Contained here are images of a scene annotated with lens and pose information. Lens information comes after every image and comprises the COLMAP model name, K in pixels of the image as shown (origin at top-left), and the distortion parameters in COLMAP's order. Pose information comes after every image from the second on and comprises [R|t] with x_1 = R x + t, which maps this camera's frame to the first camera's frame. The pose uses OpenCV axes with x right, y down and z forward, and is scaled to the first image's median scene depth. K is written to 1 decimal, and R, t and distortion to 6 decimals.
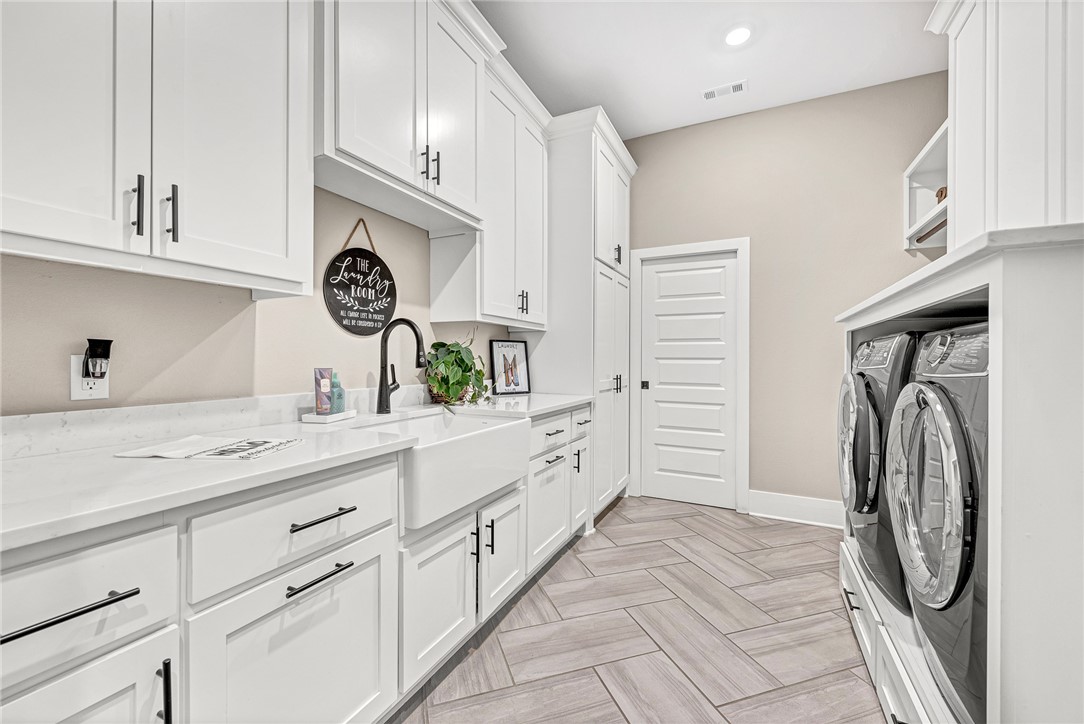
lens RADIAL K [[432.2, 0, 544.2], [0, 432.2, 360.2], [0, 0, 1]] dist [0.012279, -0.004120]
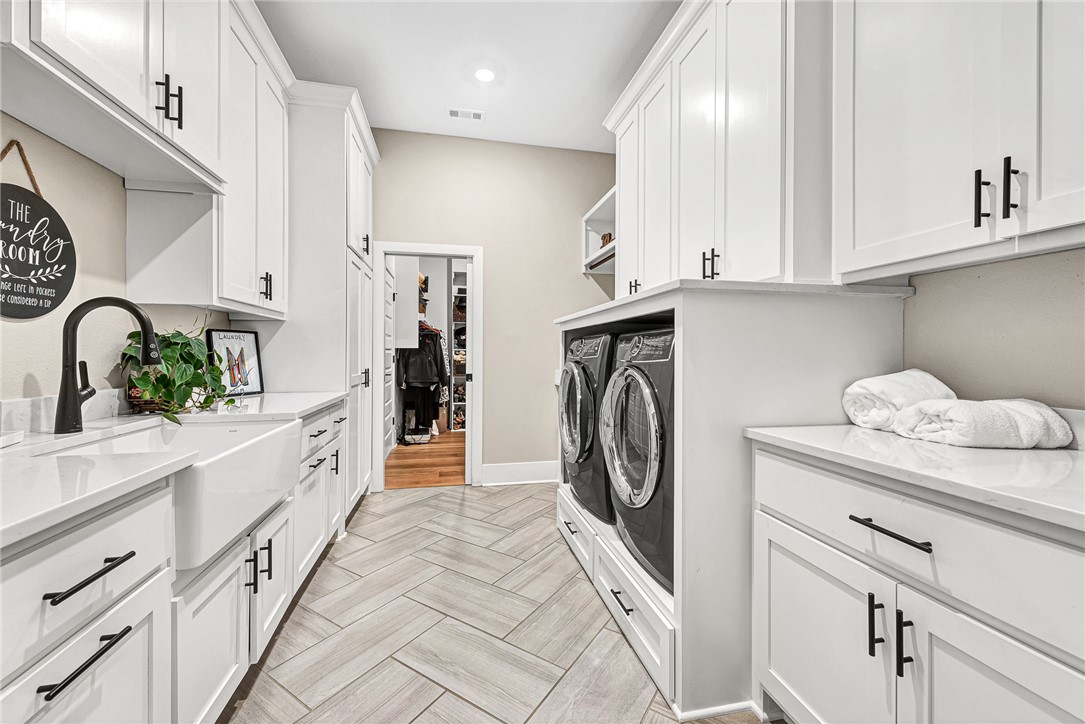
lens RADIAL K [[432.6, 0, 542.7], [0, 432.6, 355.5], [0, 0, 1]] dist [0.012279, -0.004120]
pose [[0.785705, -0.009189, 0.618533, -0.194255], [0.006426, 0.999957, 0.006693, 0.000130], [-0.618568, -0.001284, 0.785730, -0.013689]]
